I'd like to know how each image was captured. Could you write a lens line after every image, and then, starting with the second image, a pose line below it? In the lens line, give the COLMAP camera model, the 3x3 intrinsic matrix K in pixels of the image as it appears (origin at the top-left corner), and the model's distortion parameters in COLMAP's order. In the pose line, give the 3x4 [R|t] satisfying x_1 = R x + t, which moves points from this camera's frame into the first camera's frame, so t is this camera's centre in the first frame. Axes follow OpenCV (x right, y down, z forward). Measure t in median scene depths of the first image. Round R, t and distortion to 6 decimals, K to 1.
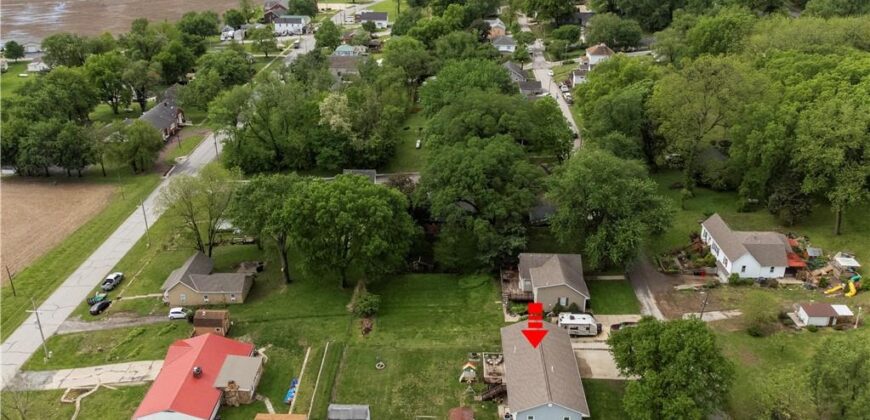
lens RADIAL K [[679.6, 0, 426.6], [0, 679.6, 196.5], [0, 0, 1]] dist [0.030082, -0.005092]
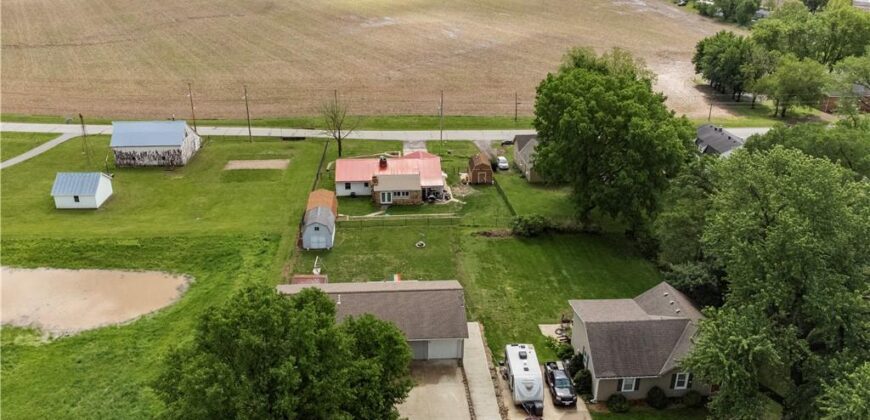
lens RADIAL K [[679.6, 0, 426.6], [0, 679.6, 196.5], [0, 0, 1]] dist [0.030082, -0.005092]
pose [[0.103119, 0.400626, -0.910420, 0.581456], [-0.417778, 0.848094, 0.325880, -0.073474], [0.902679, 0.346749, 0.254827, 0.643046]]
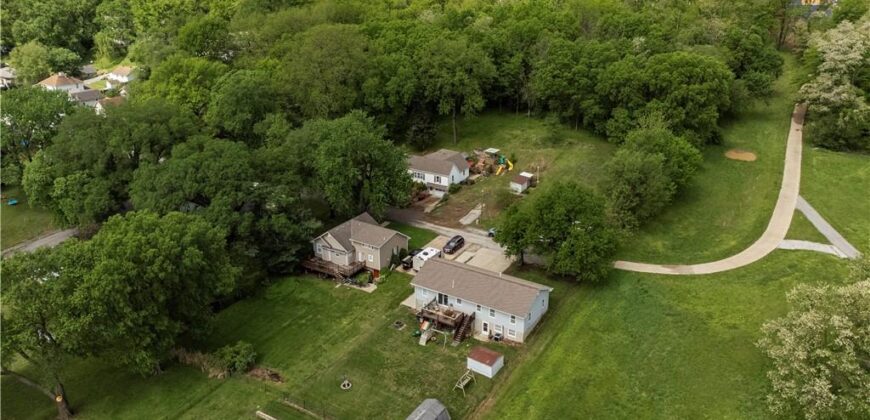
lens RADIAL K [[648.8, 0, 432.5], [0, 648.8, 209.8], [0, 0, 1]] dist [0.071078, -0.093099]
pose [[0.504662, -0.316093, 0.803369, -0.489796], [0.356302, 0.923871, 0.139683, -0.017833], [-0.786362, 0.215749, 0.578867, 0.347288]]
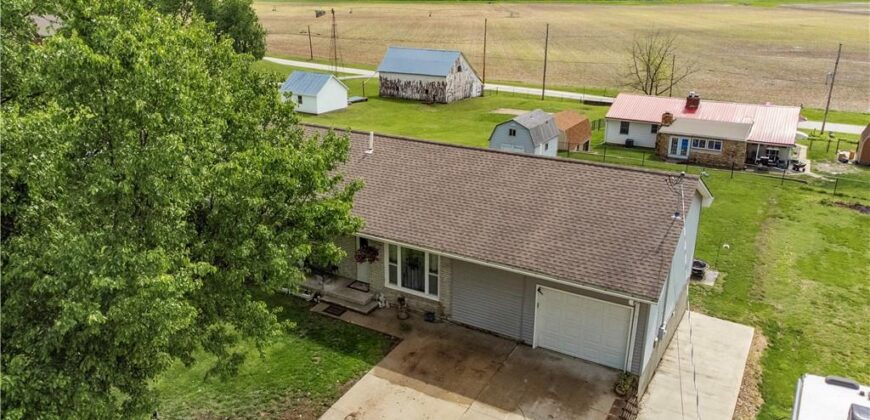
lens RADIAL K [[648.8, 0, 432.5], [0, 648.8, 209.8], [0, 0, 1]] dist [0.071078, -0.093099]
pose [[-0.463889, 0.289851, -0.837134, 0.304970], [-0.372447, 0.793580, 0.481159, 0.099190], [0.803797, 0.534992, -0.260179, 0.821194]]
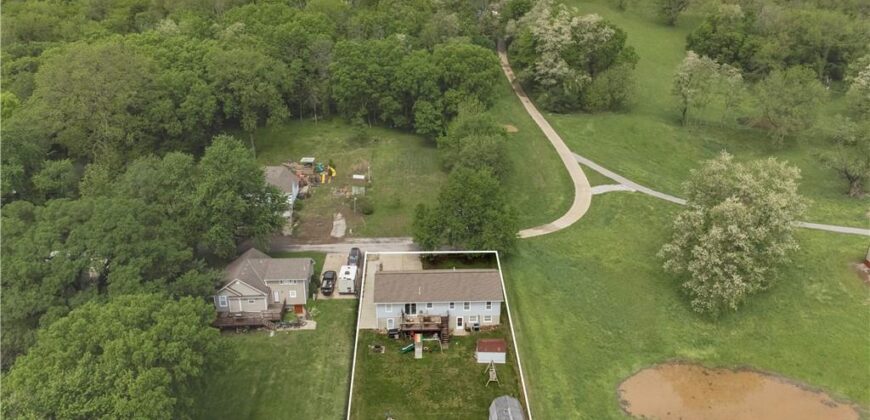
lens RADIAL K [[648.8, 0, 432.5], [0, 648.8, 209.8], [0, 0, 1]] dist [0.071078, -0.093099]
pose [[-0.074307, -0.365675, 0.927772, -0.560200], [0.414233, 0.834967, 0.362273, -0.166952], [-0.907133, 0.411233, 0.089431, 0.665501]]
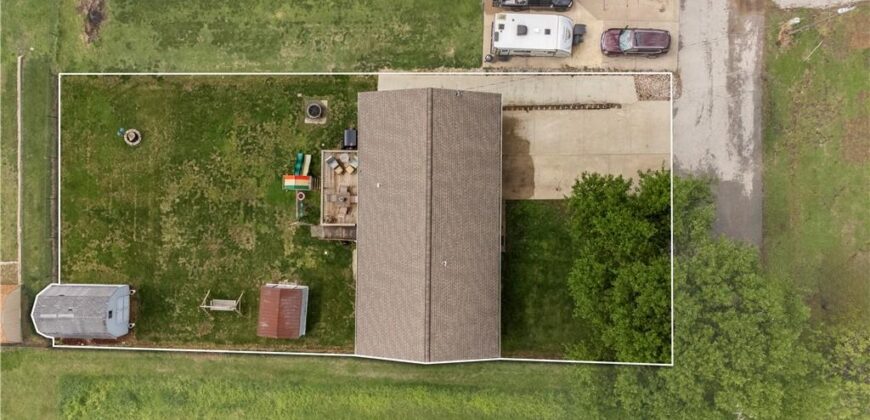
lens RADIAL K [[648.8, 0, 432.5], [0, 648.8, 209.8], [0, 0, 1]] dist [0.071078, -0.093099]
pose [[0.999587, -0.027576, -0.008091, 0.134665], [0.018962, 0.421315, 0.906716, -0.144393], [-0.021595, -0.906495, 0.421664, 0.618942]]
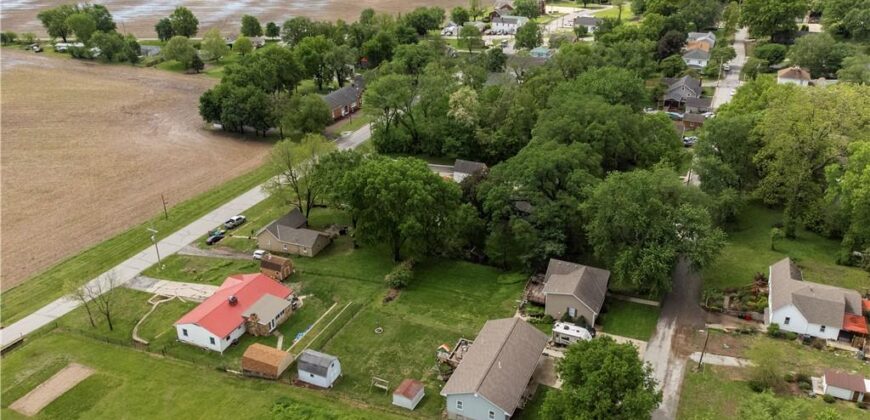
lens RADIAL K [[664.0, 0, 445.8], [0, 664.0, 211.1], [0, 0, 1]] dist [0.037632, -0.000884]
pose [[0.930396, 0.161724, -0.328951, 0.297942], [-0.154899, 0.986810, 0.047041, -0.008022], [0.332220, 0.007187, 0.943175, 0.017447]]
